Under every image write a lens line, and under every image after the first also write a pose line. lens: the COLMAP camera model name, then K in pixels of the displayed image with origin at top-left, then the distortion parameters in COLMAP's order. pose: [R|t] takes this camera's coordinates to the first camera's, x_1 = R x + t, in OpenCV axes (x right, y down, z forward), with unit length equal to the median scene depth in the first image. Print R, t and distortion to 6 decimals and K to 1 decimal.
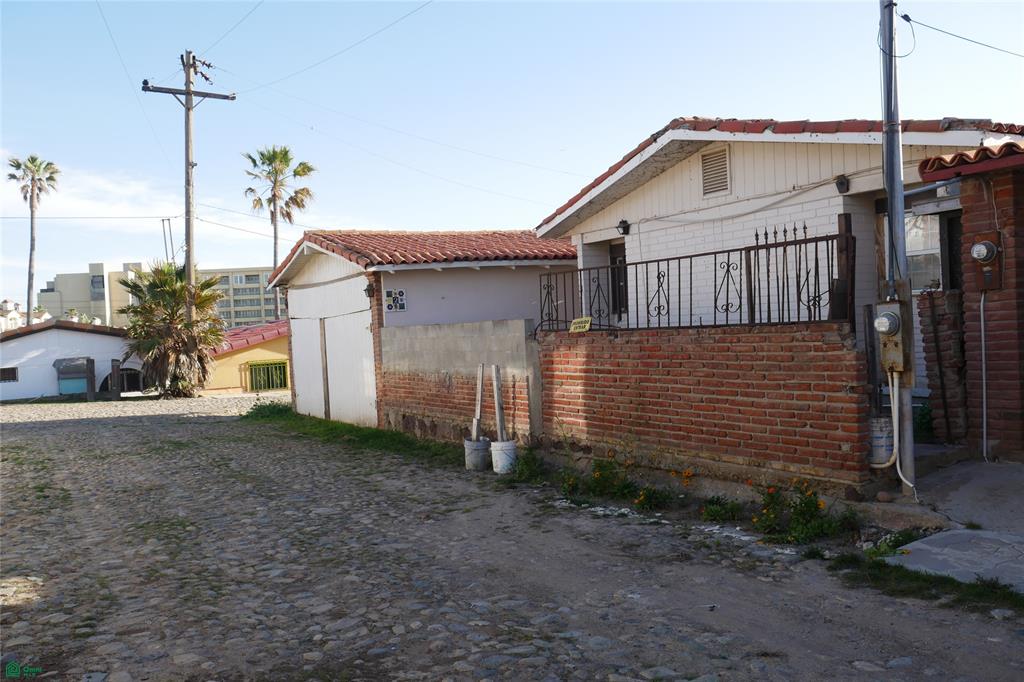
lens RADIAL K [[874.5, 0, 512.0], [0, 874.5, 341.0], [0, 0, 1]] dist [-0.003798, -0.001696]
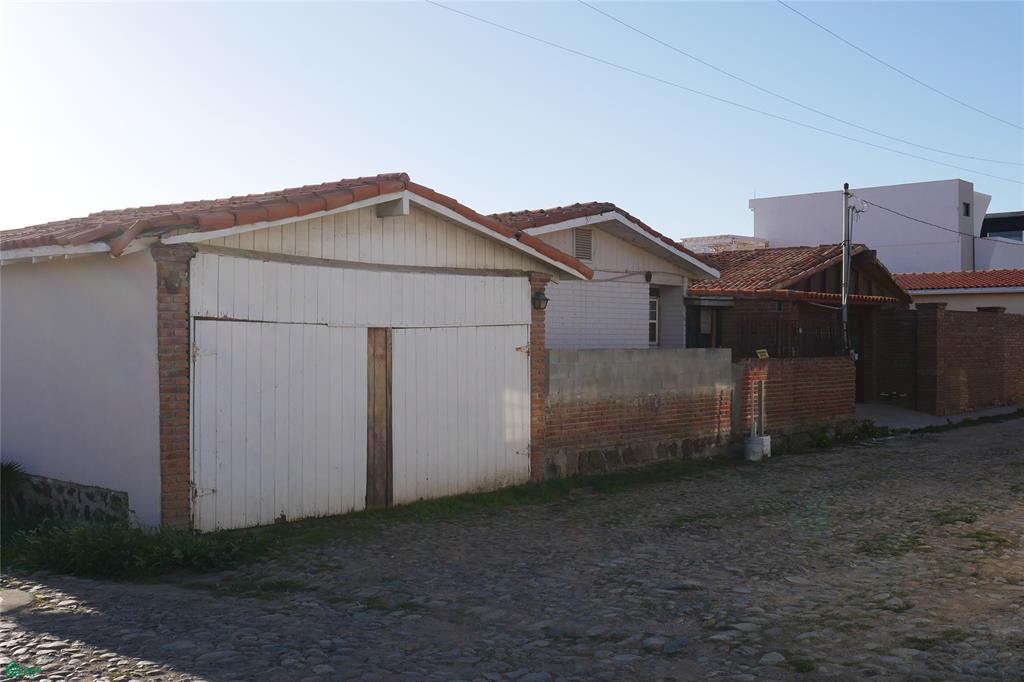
lens RADIAL K [[1064.6, 0, 512.0], [0, 1064.6, 341.0], [0, 0, 1]] dist [-0.013292, -0.002886]
pose [[-0.291480, 0.053414, 0.955084, -1.340151], [0.034025, 0.998387, -0.045452, 0.025332], [-0.955972, 0.019249, -0.292827, 1.658879]]
